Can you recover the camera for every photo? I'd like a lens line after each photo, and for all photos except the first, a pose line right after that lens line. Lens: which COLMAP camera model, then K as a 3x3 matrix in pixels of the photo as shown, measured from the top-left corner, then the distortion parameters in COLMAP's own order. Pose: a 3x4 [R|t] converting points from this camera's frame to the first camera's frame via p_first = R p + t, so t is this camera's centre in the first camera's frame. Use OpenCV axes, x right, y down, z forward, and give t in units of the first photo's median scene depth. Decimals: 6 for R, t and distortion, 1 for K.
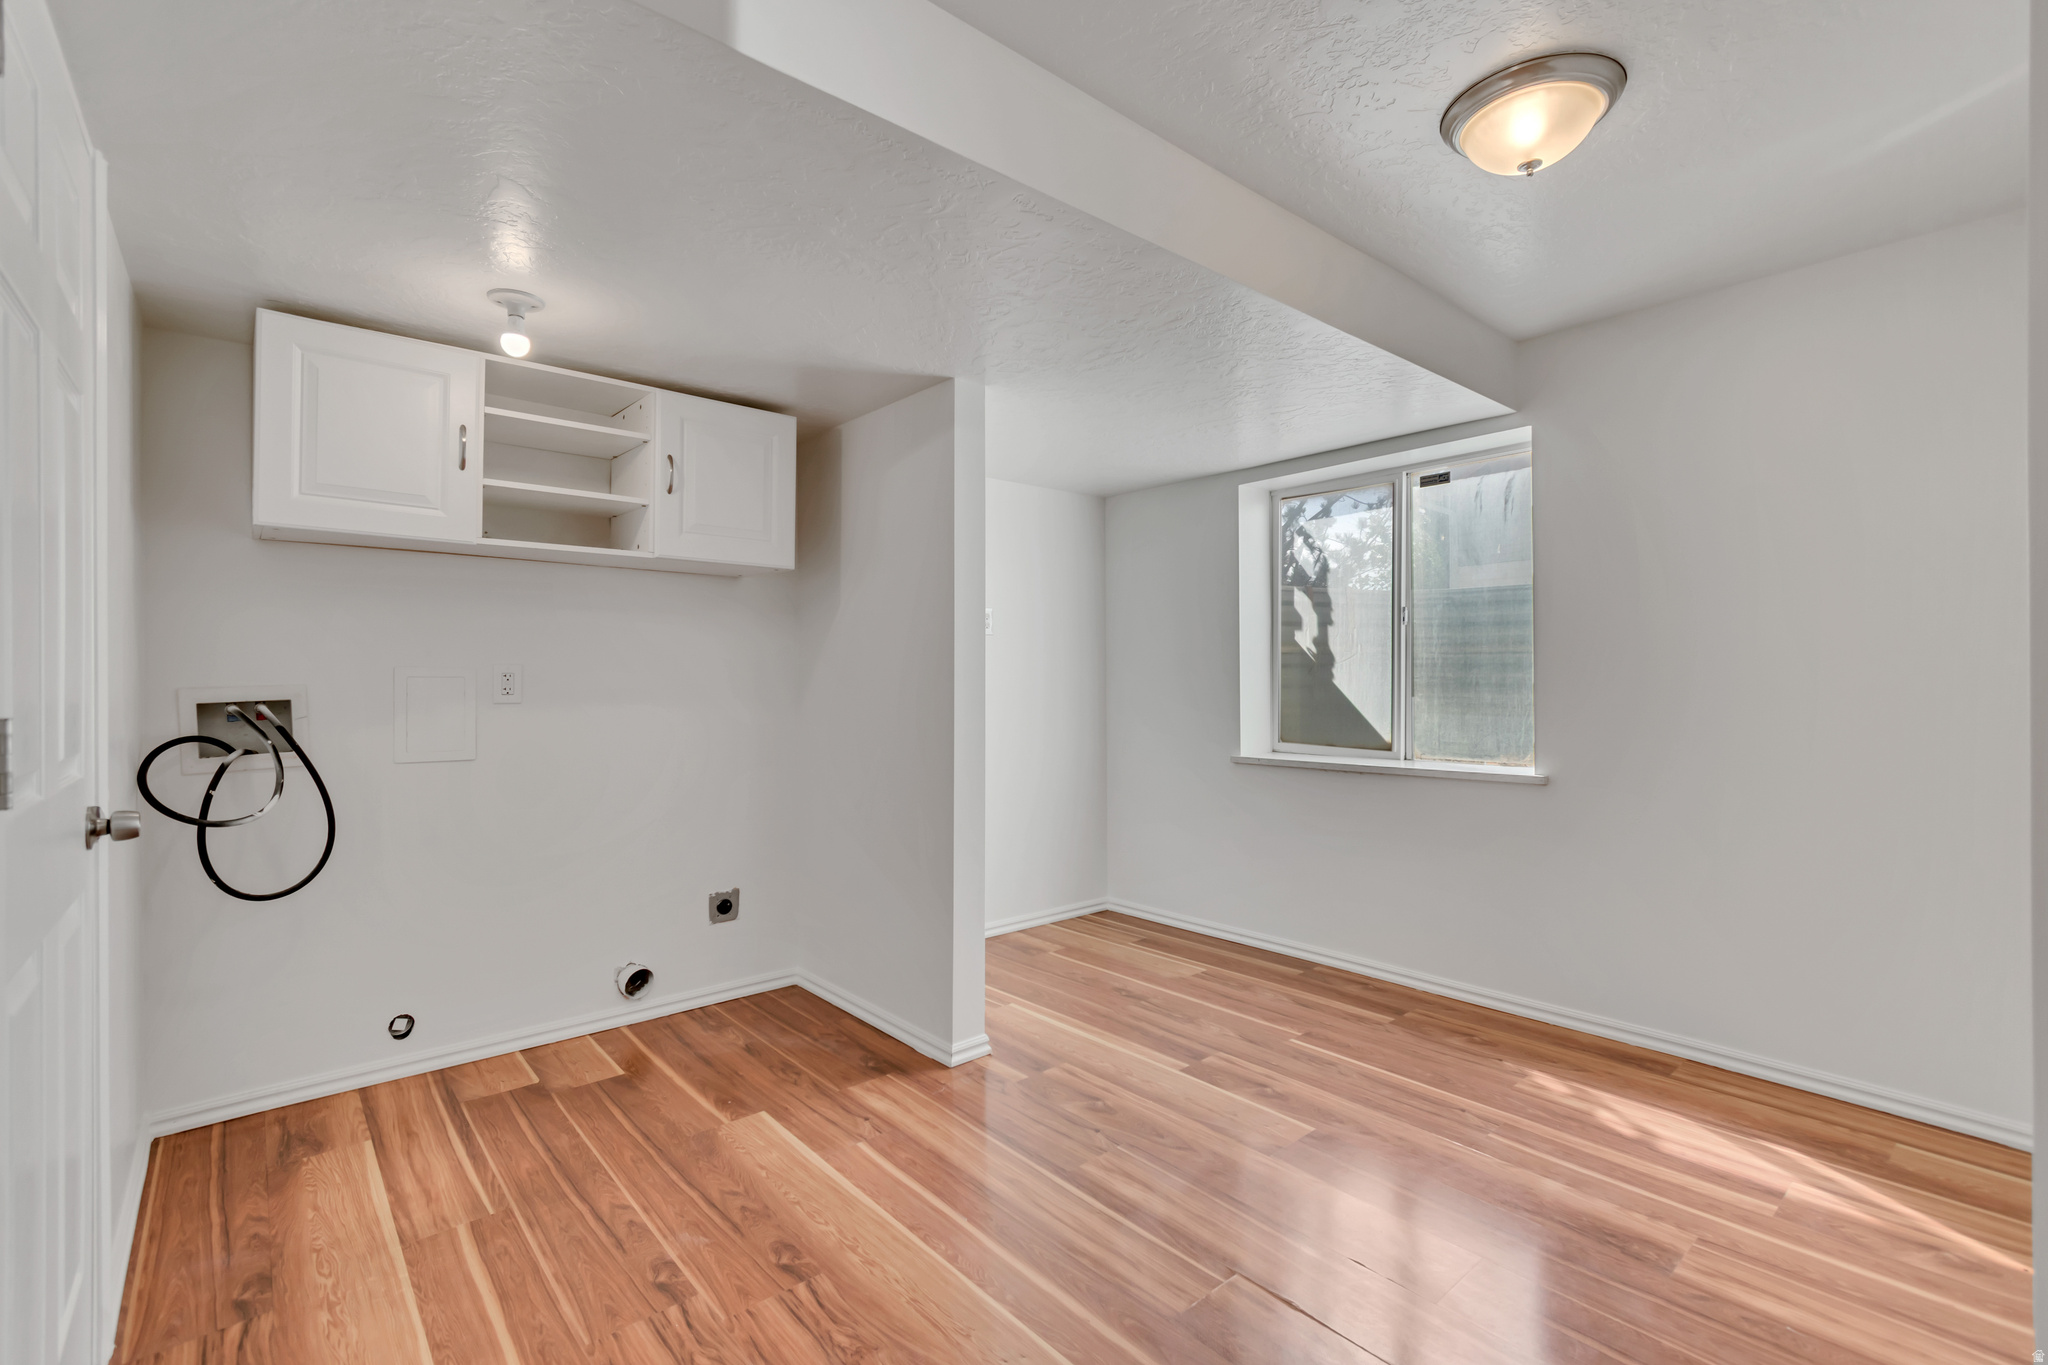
lens RADIAL K [[915.0, 0, 1026.6], [0, 915.0, 668.8], [0, 0, 1]] dist [0.010252, -0.006290]
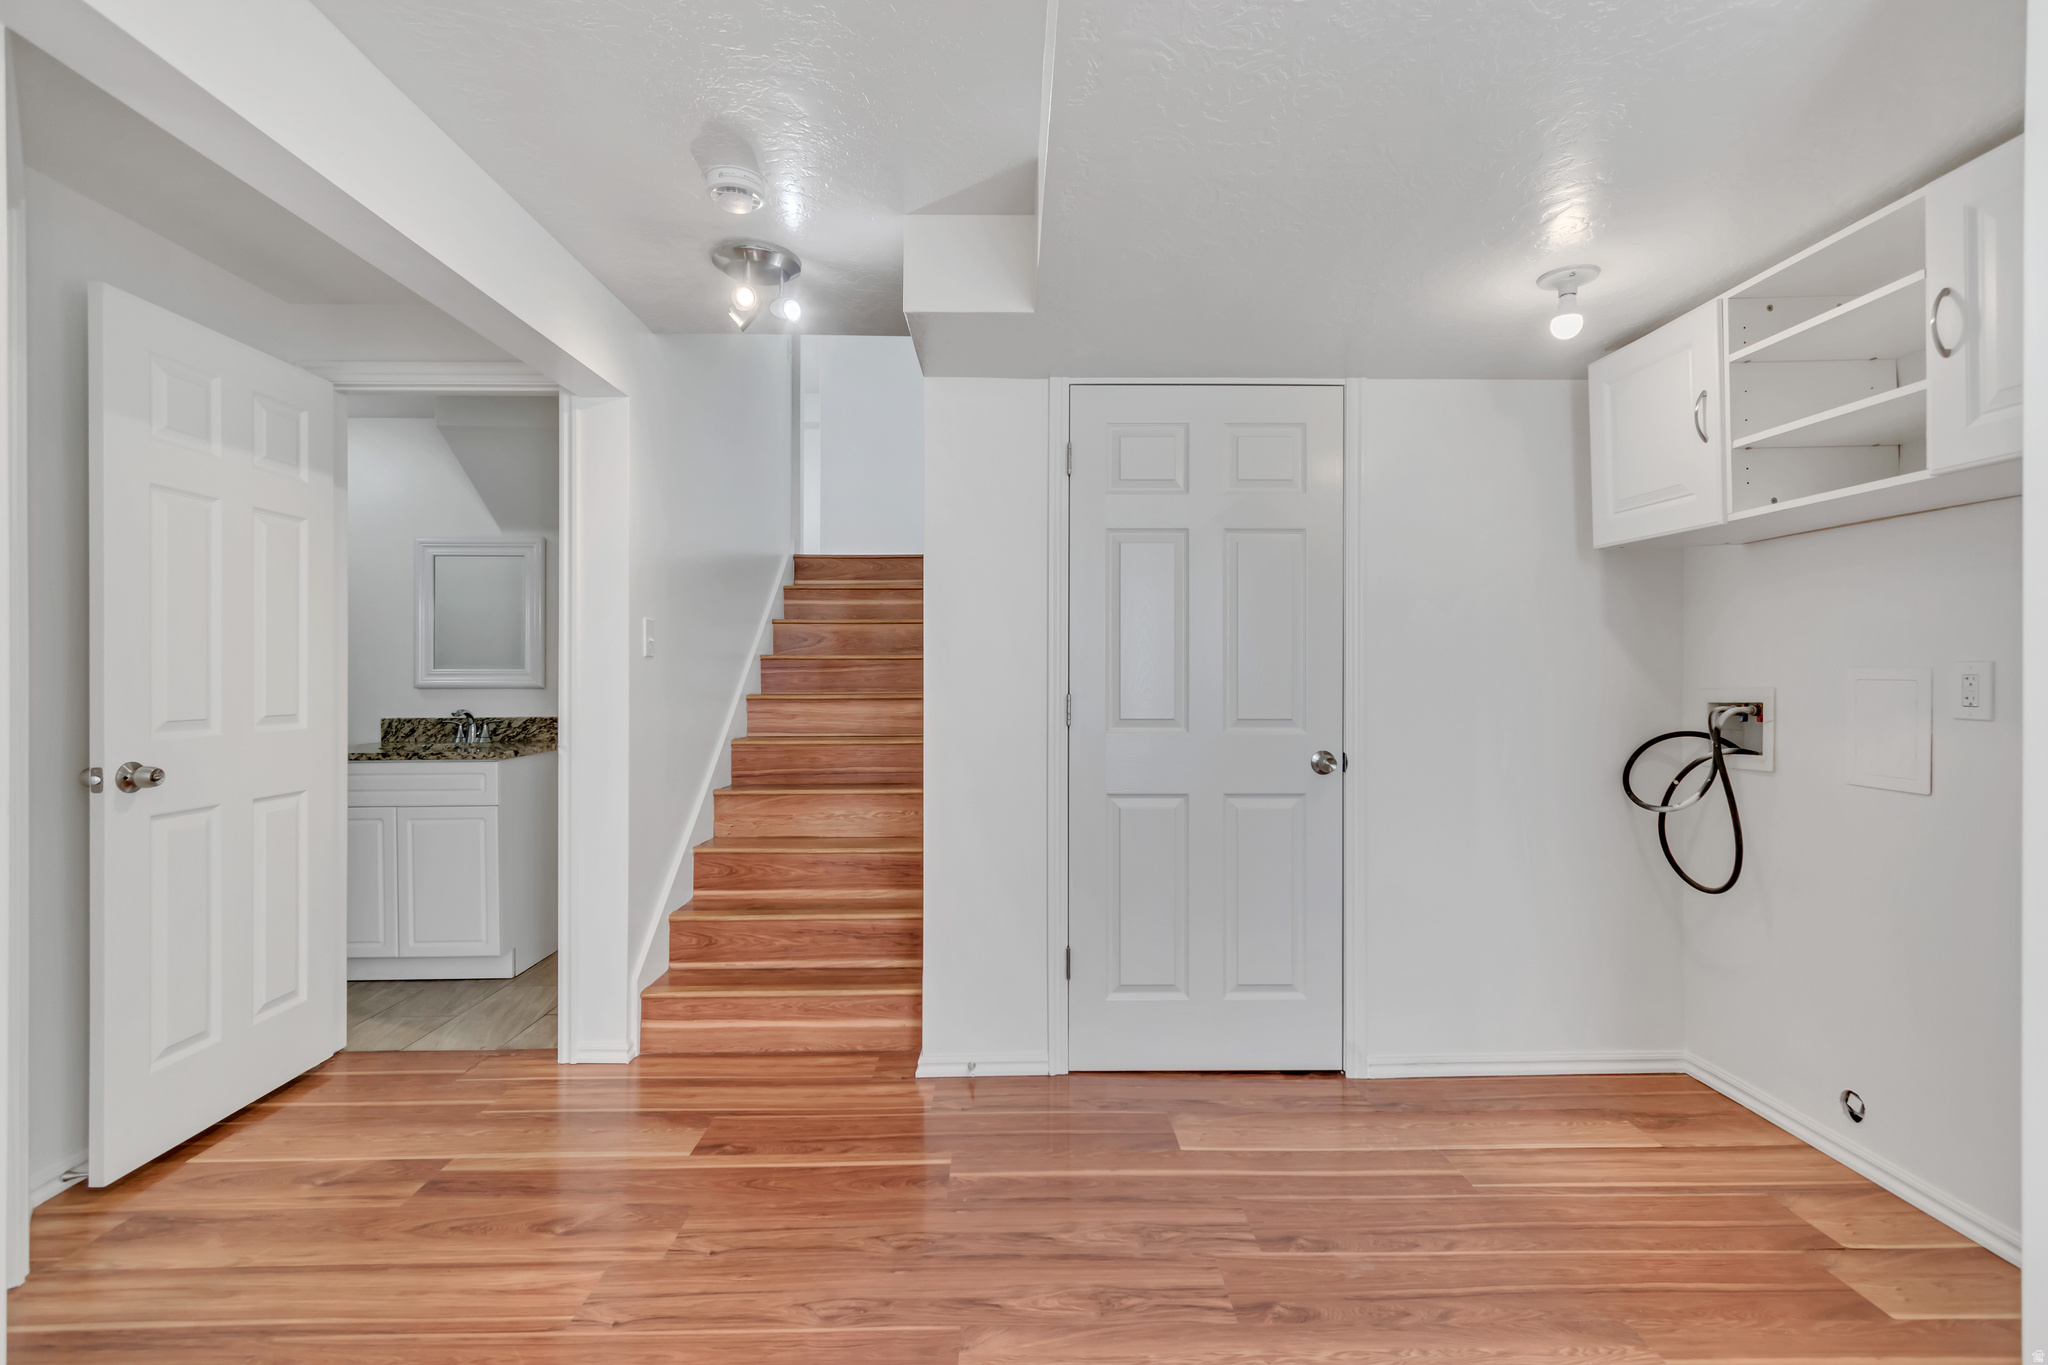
lens RADIAL K [[915.0, 0, 1026.6], [0, 915.0, 668.8], [0, 0, 1]] dist [0.010252, -0.006290]
pose [[-0.642030, -0.004833, -0.766664, 0.510708], [0.009927, 0.999844, -0.014617, 0.005499], [0.766615, -0.016995, -0.641882, 1.167877]]
